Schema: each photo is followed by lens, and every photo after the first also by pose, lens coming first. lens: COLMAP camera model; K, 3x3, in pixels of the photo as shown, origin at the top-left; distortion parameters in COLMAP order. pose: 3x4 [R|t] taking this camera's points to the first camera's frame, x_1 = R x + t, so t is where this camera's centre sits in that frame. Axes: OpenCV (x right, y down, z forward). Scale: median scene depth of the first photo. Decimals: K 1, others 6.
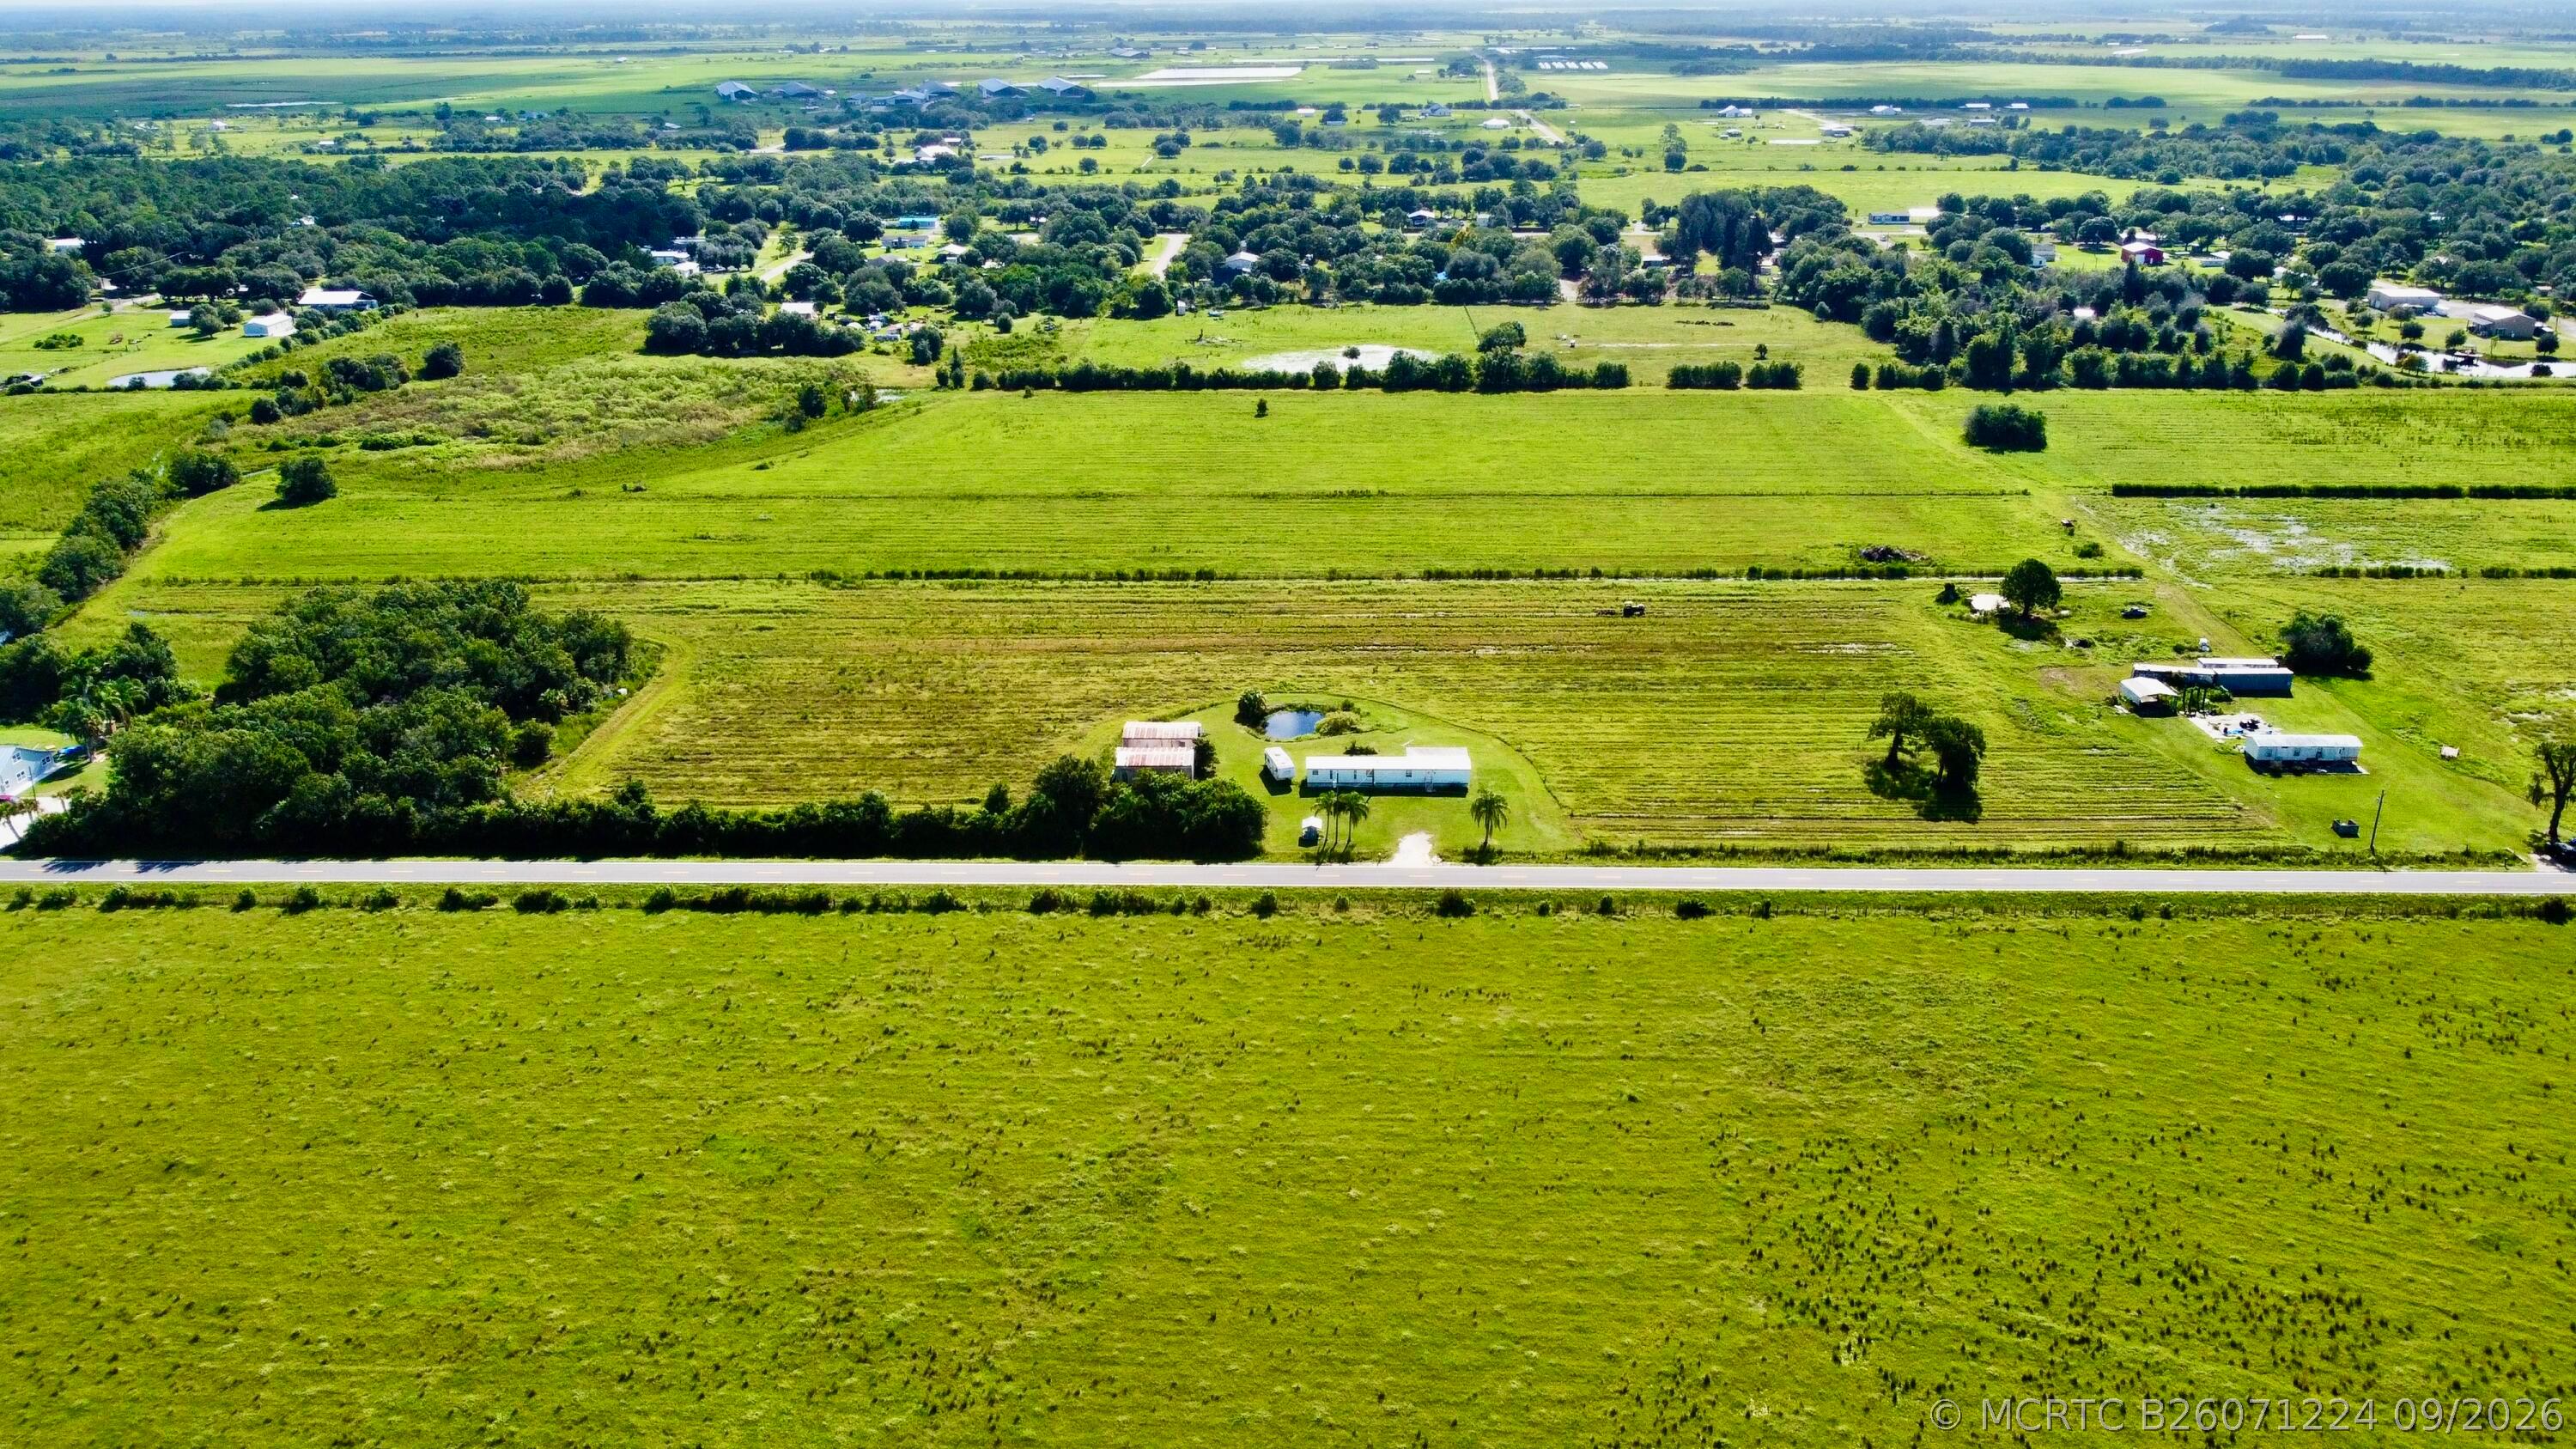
lens RADIAL K [[1951.4, 0, 1286.6], [0, 1951.4, 726.7], [0, 0, 1]] dist [-0.007857, 0.000755]
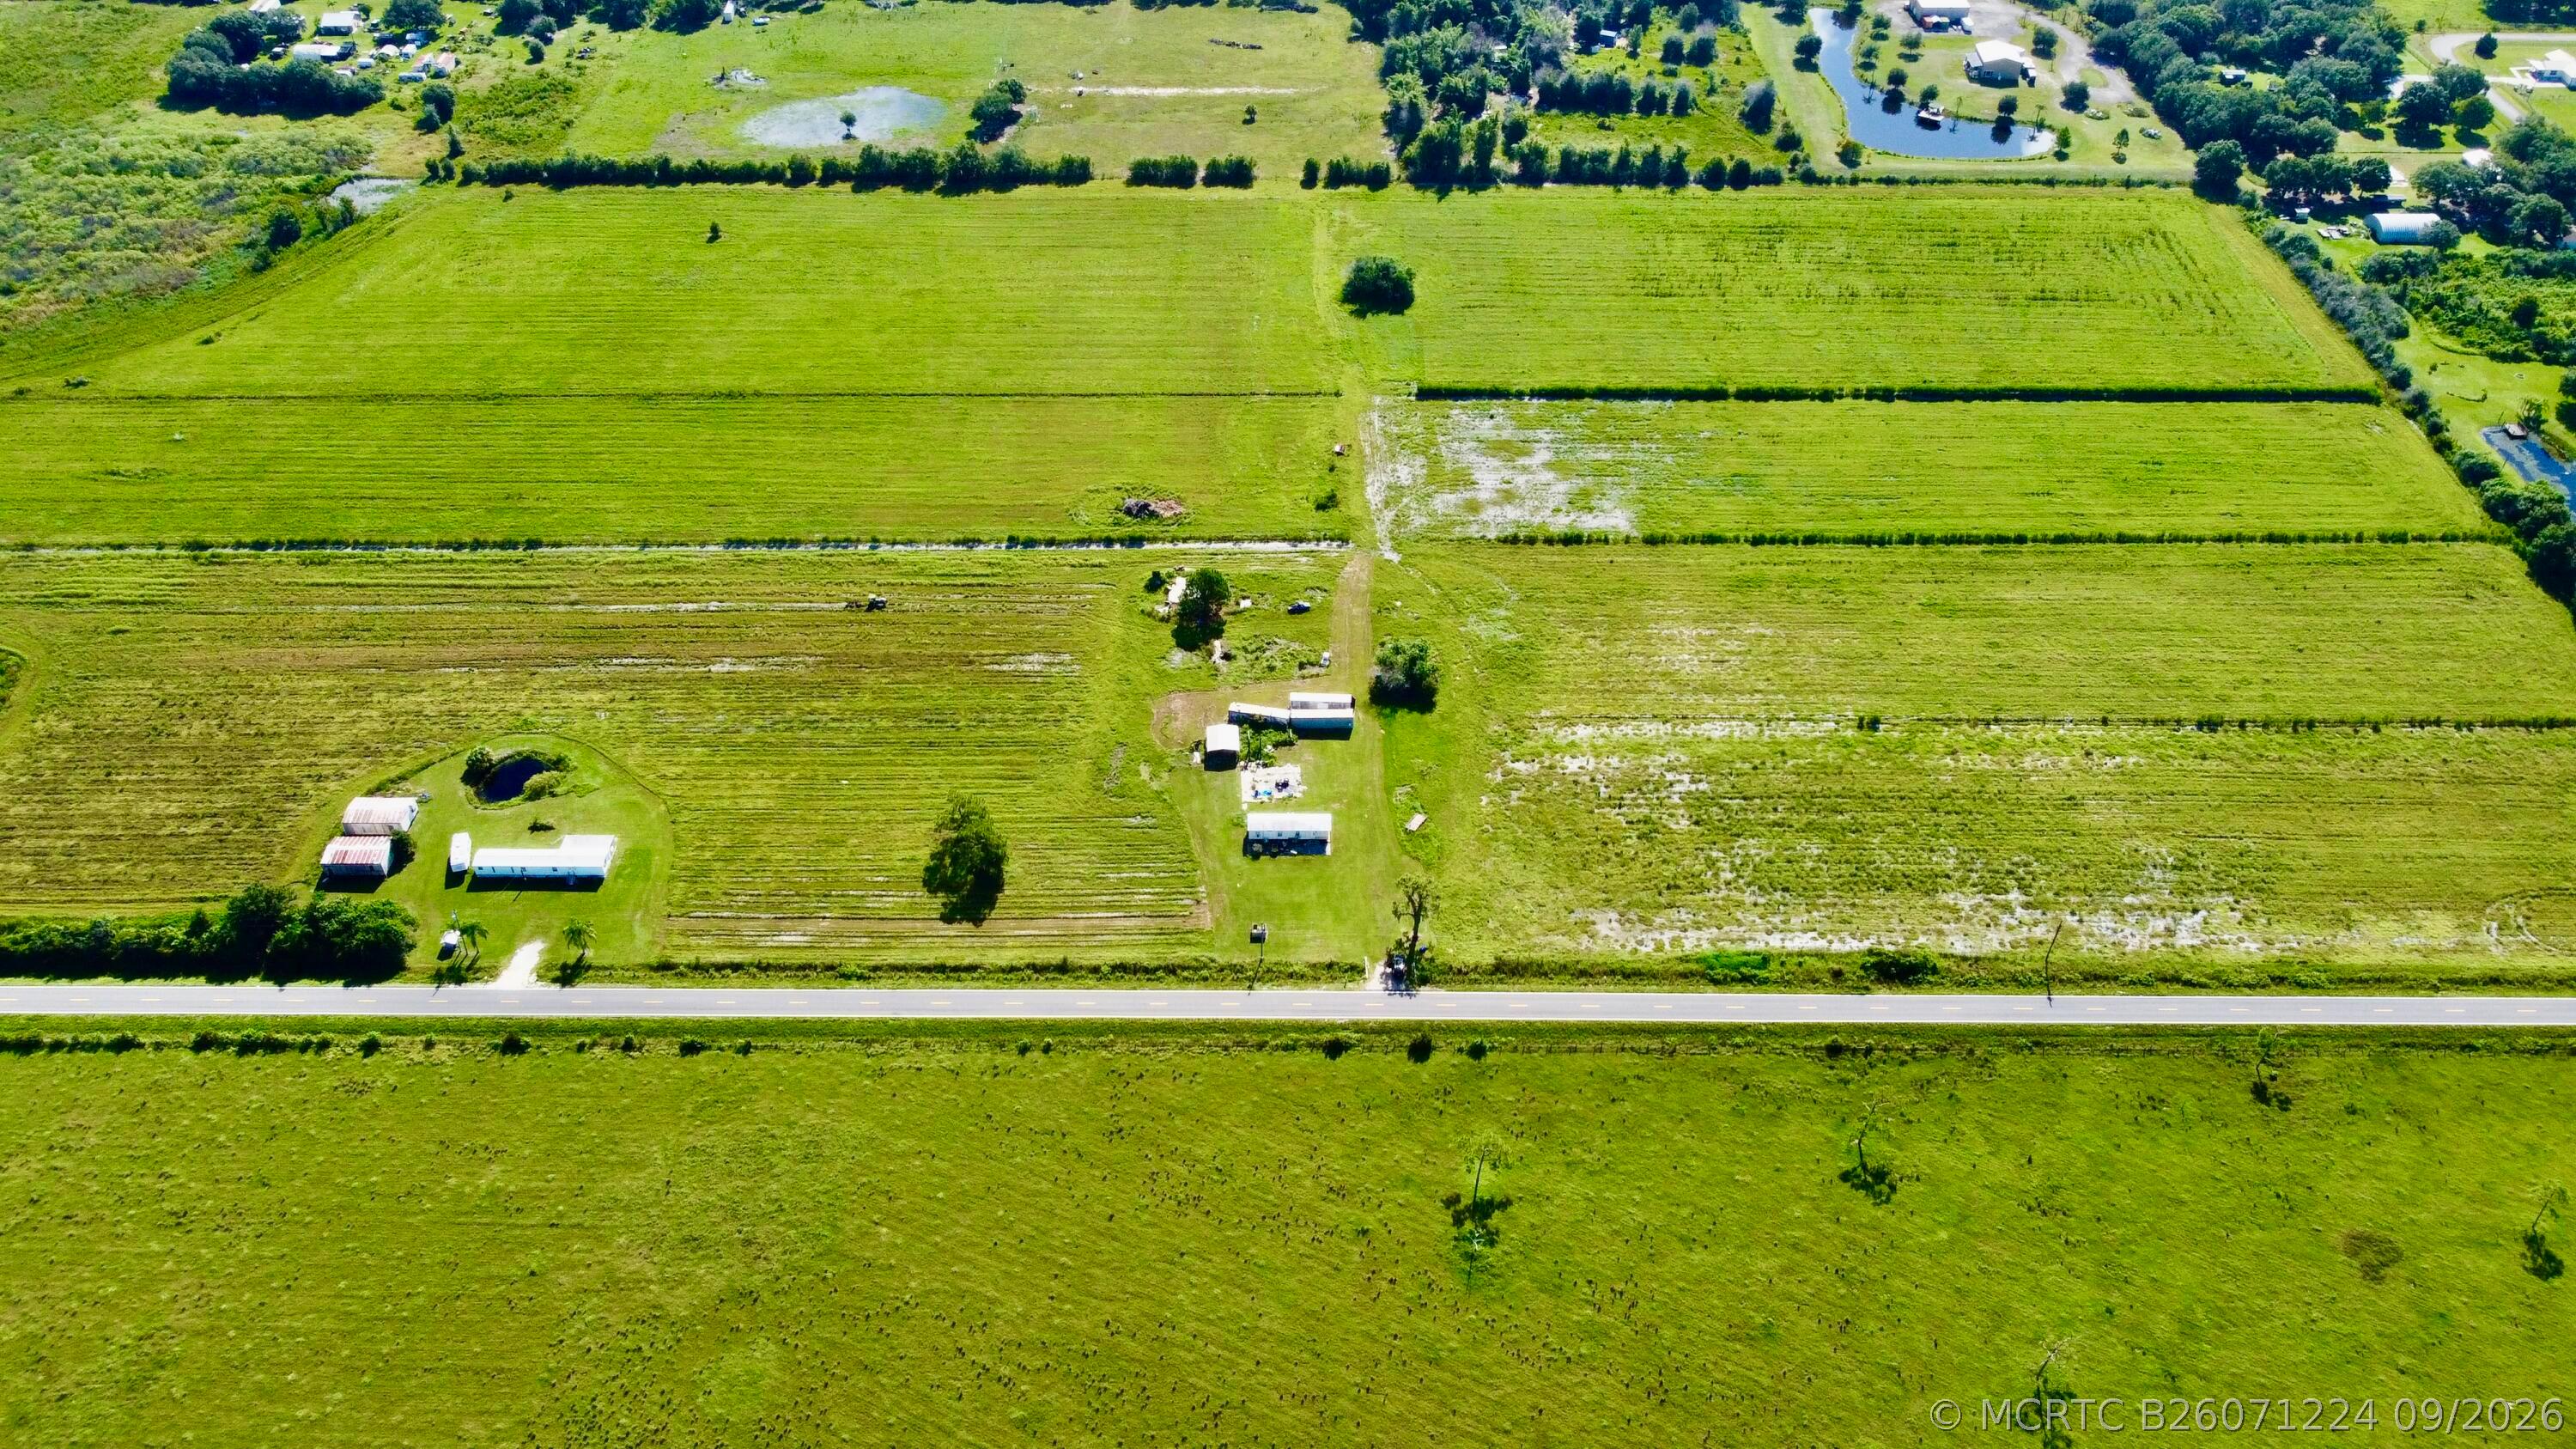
lens RADIAL K [[1951.4, 0, 1294.6], [0, 1951.4, 720.7], [0, 0, 1]] dist [-0.007857, 0.000755]
pose [[0.999673, -0.010399, 0.023341, 0.329168], [0.002360, 0.947119, 0.320874, -0.301740], [-0.025444, -0.320714, 0.946834, -0.107531]]
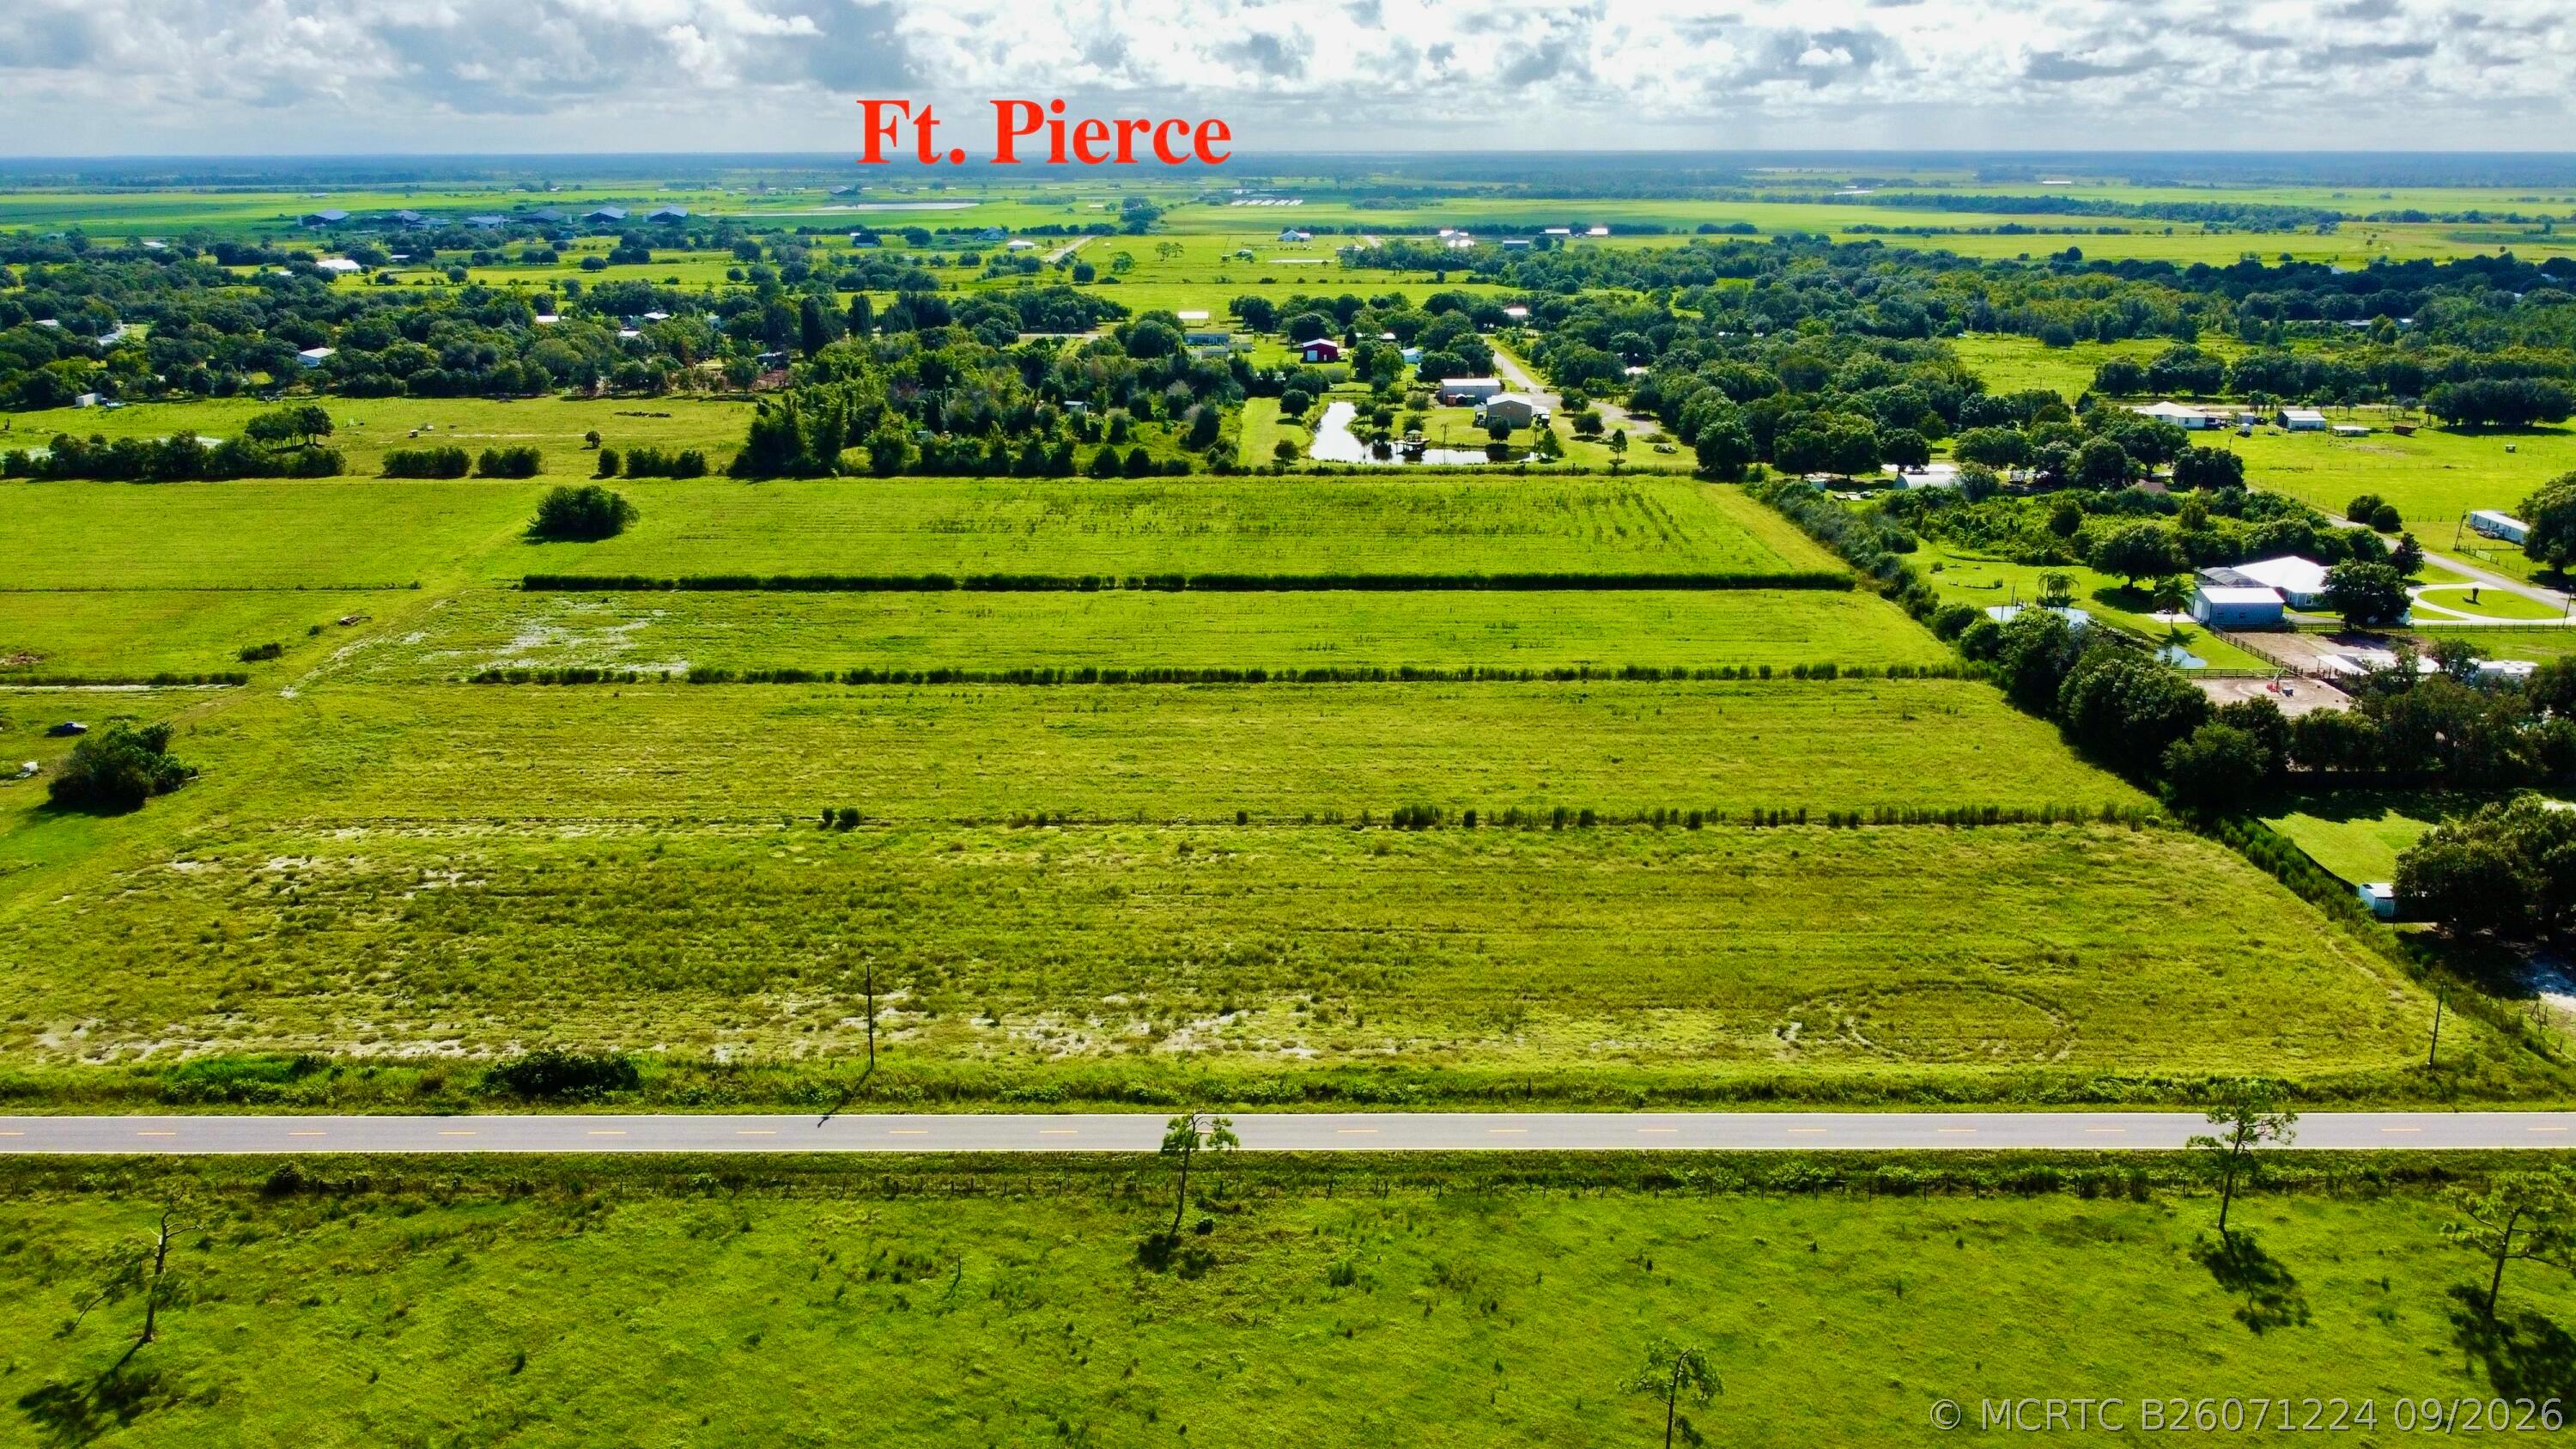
lens RADIAL K [[1951.4, 0, 1279.0], [0, 1951.4, 728.3], [0, 0, 1]] dist [-0.007857, 0.000755]
pose [[0.999527, -0.003616, 0.030547, 0.714253], [0.005848, 0.997295, -0.073274, -0.000562], [-0.030200, 0.073418, 0.996844, 0.194098]]
